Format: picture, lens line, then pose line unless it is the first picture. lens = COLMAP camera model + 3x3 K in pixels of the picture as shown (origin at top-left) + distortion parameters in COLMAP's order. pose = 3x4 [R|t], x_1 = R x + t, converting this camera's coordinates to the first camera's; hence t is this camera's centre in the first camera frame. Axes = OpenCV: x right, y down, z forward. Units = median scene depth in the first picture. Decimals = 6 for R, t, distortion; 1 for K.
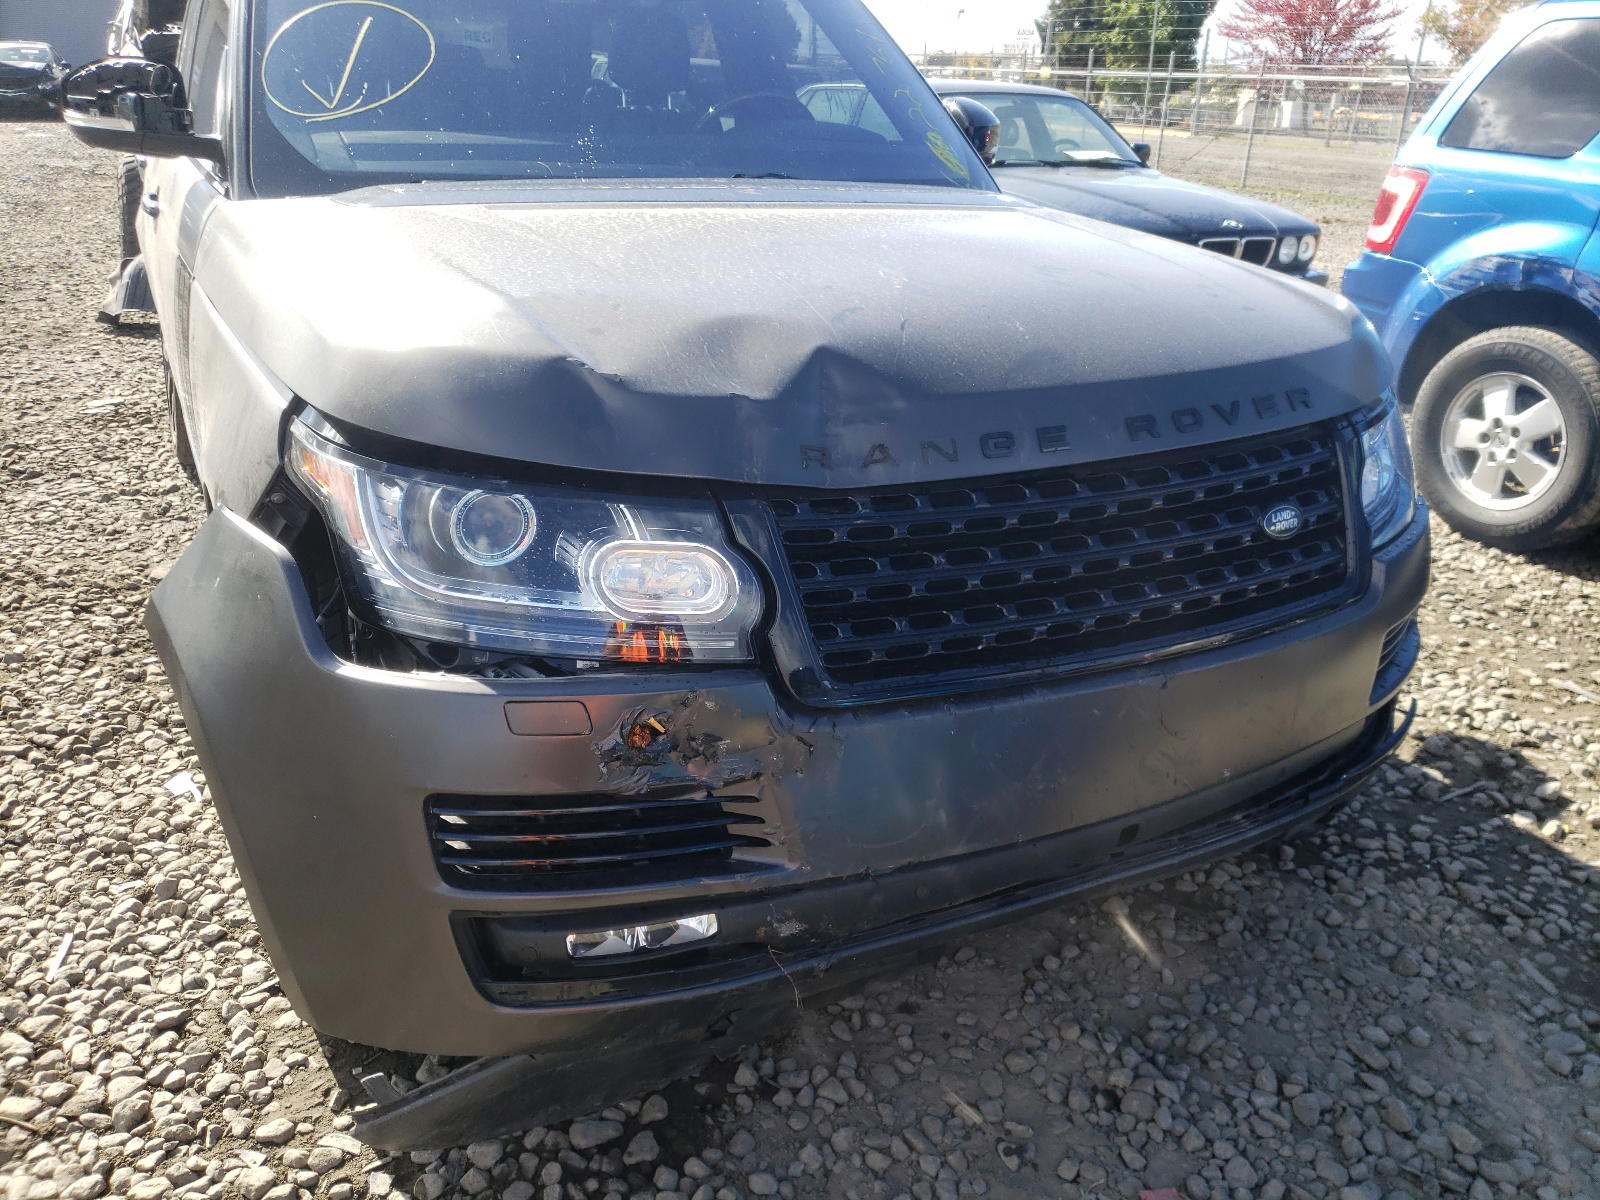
lens RADIAL K [[1393.5, 0, 800.0], [0, 1393.5, 600.0], [0, 0, 1]] dist [0.003059, 0.020474]
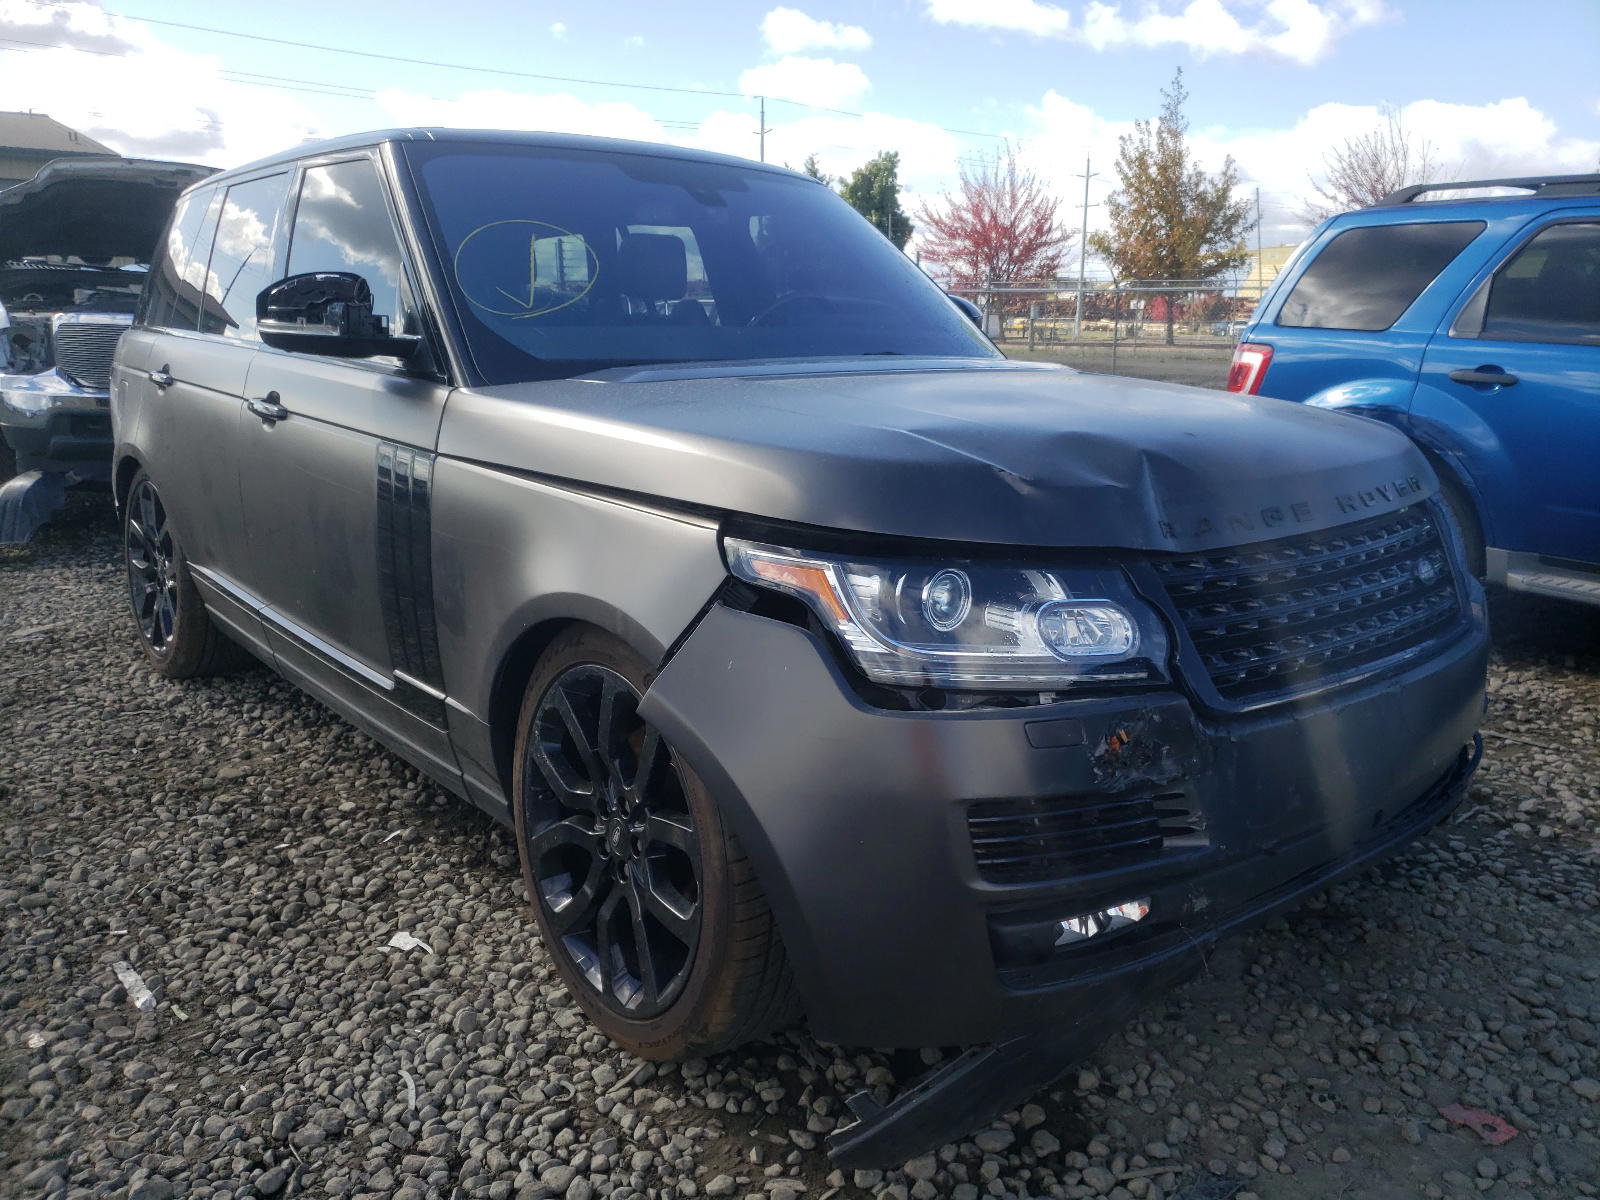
lens RADIAL K [[1433.1, 0, 800.0], [0, 1433.1, 600.0], [0, 0, 1]] dist [-0.043611, 0.131797]
pose [[0.970363, -0.077972, 0.228728, -0.453272], [0.113002, 0.983063, -0.144284, 0.082247], [-0.213604, 0.165855, 0.962739, -0.140862]]
